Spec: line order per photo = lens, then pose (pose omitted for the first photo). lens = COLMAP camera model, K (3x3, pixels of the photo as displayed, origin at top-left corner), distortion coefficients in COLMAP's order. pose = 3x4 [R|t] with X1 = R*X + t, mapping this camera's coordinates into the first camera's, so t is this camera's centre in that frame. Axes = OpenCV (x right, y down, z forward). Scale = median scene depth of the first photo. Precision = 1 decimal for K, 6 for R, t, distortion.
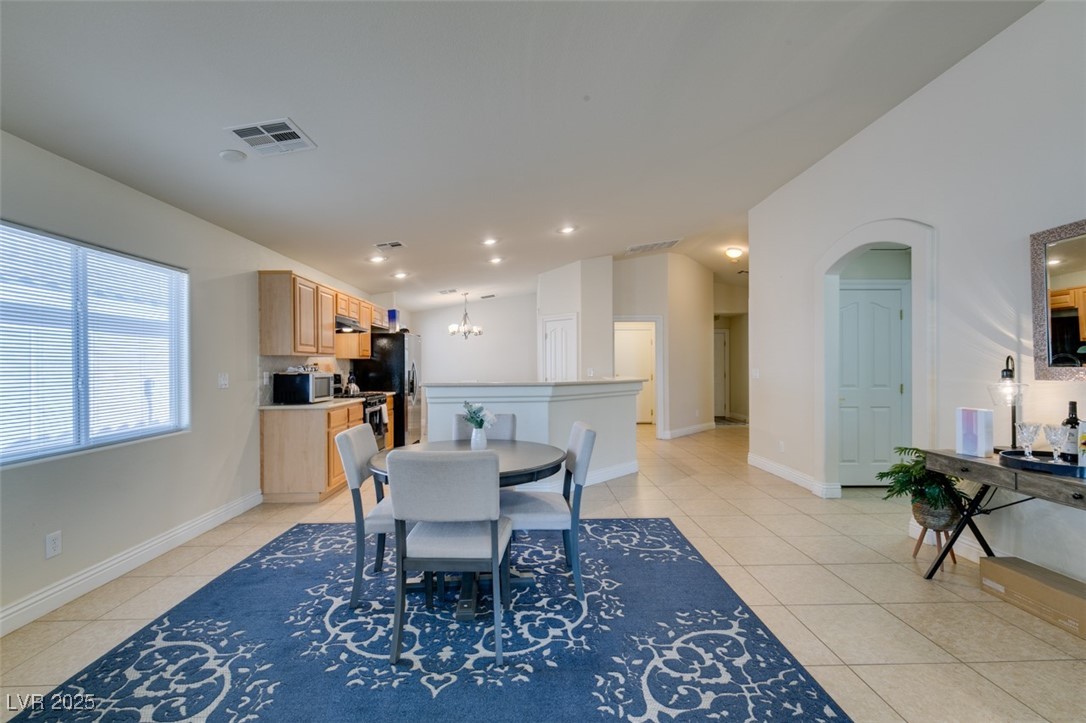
lens RADIAL K [[482.9, 0, 541.9], [0, 482.9, 365.1], [0, 0, 1]] dist [0.002263, -0.000153]
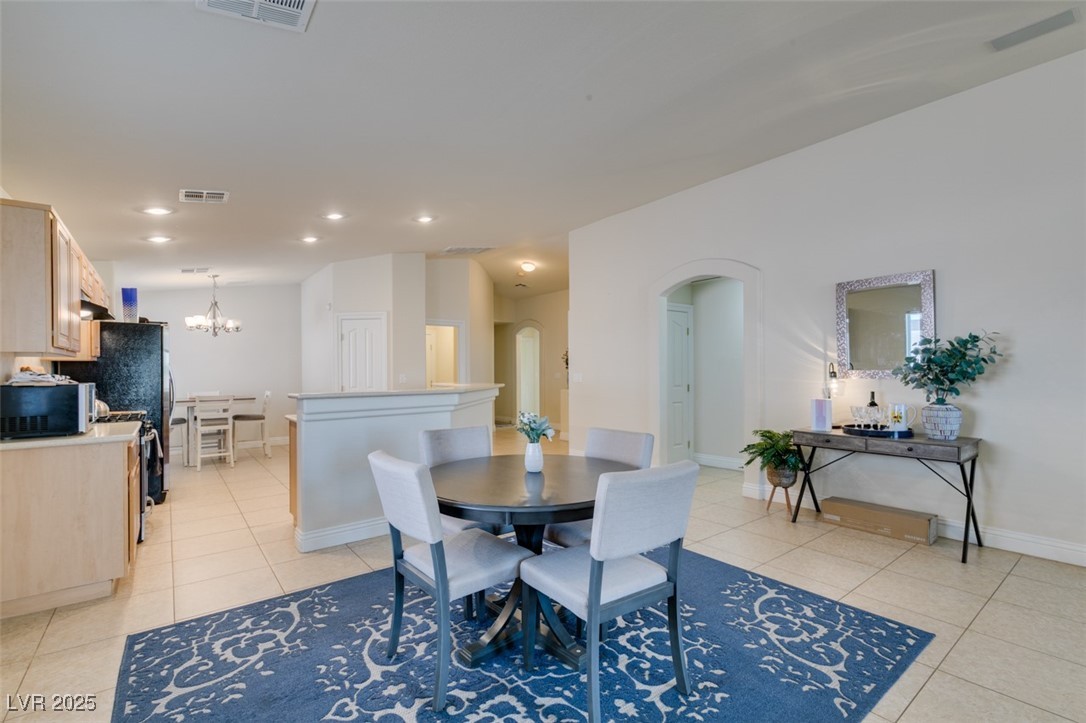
lens RADIAL K [[485.1, 0, 542.6], [0, 485.1, 367.6], [0, 0, 1]] dist [0.003288, -0.000635]
pose [[0.807347, 0.002996, 0.590069, -0.502668], [0.002343, 0.999963, -0.008283, 0.004645], [-0.590072, 0.008070, 0.807310, 0.241904]]
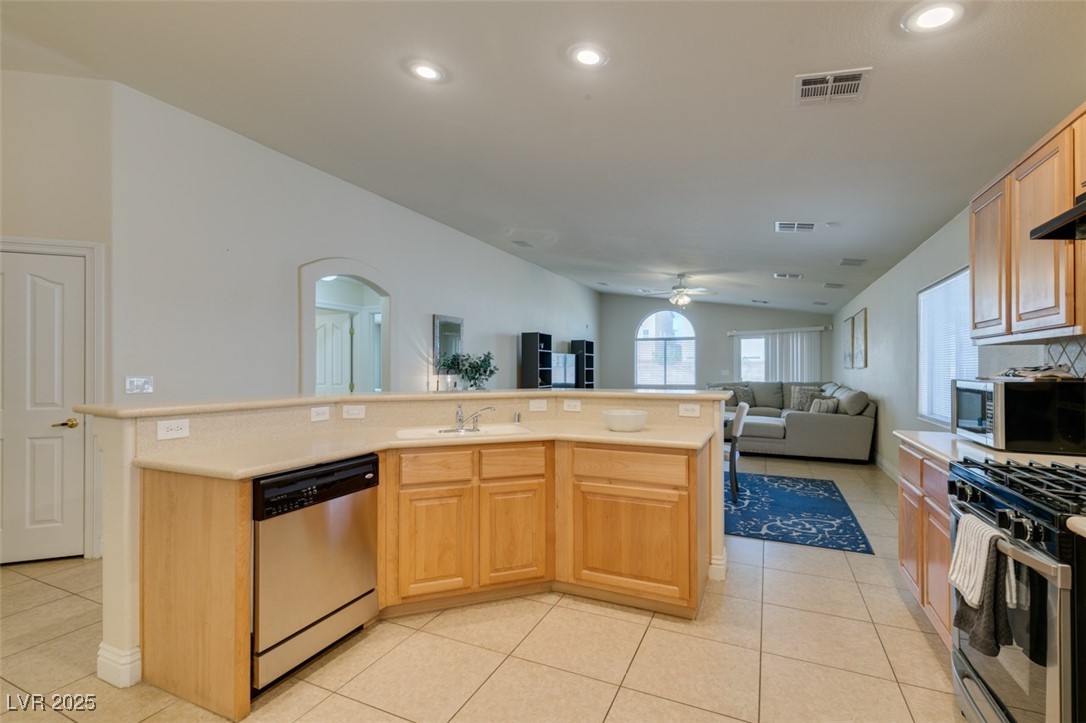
lens RADIAL K [[485.1, 0, 542.6], [0, 485.1, 367.6], [0, 0, 1]] dist [0.003288, -0.000635]
pose [[-0.894663, 0.007314, 0.446681, -0.414184], [0.006441, 0.999973, -0.003473, 0.002937], [-0.446694, -0.000231, -0.894687, 2.270584]]
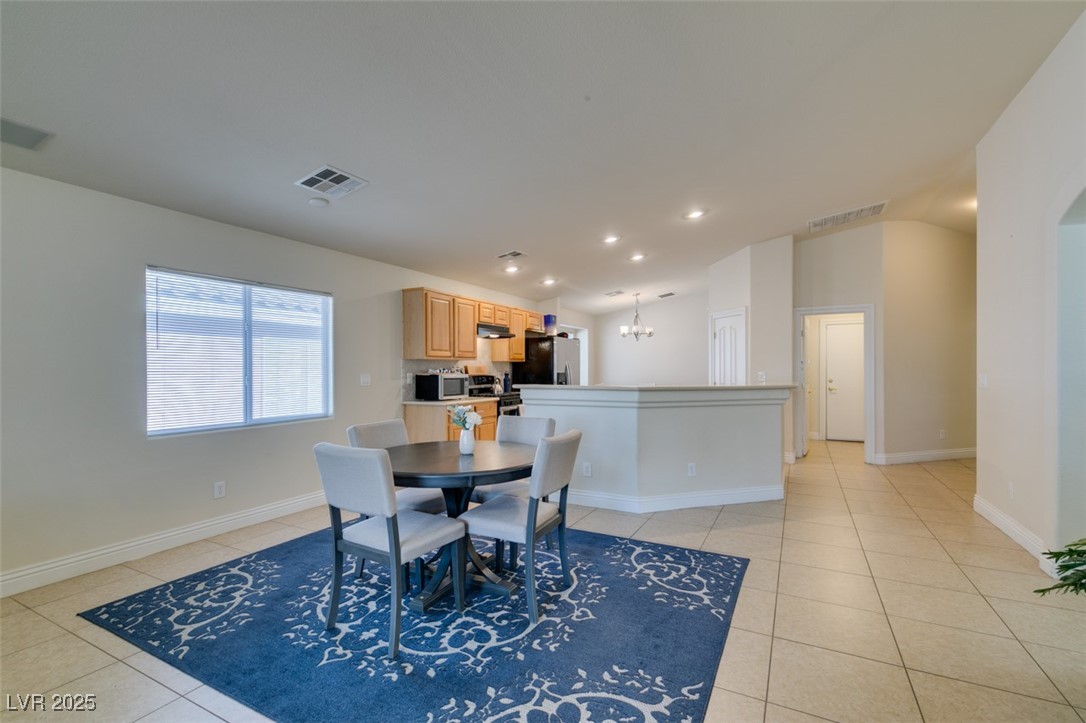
lens RADIAL K [[485.1, 0, 542.6], [0, 485.1, 367.6], [0, 0, 1]] dist [0.003288, -0.000635]
pose [[0.870165, 0.001702, -0.492758, 0.413632], [-0.001508, 0.999999, 0.000791, -0.001041], [0.492759, 0.000055, 0.870166, 0.150344]]
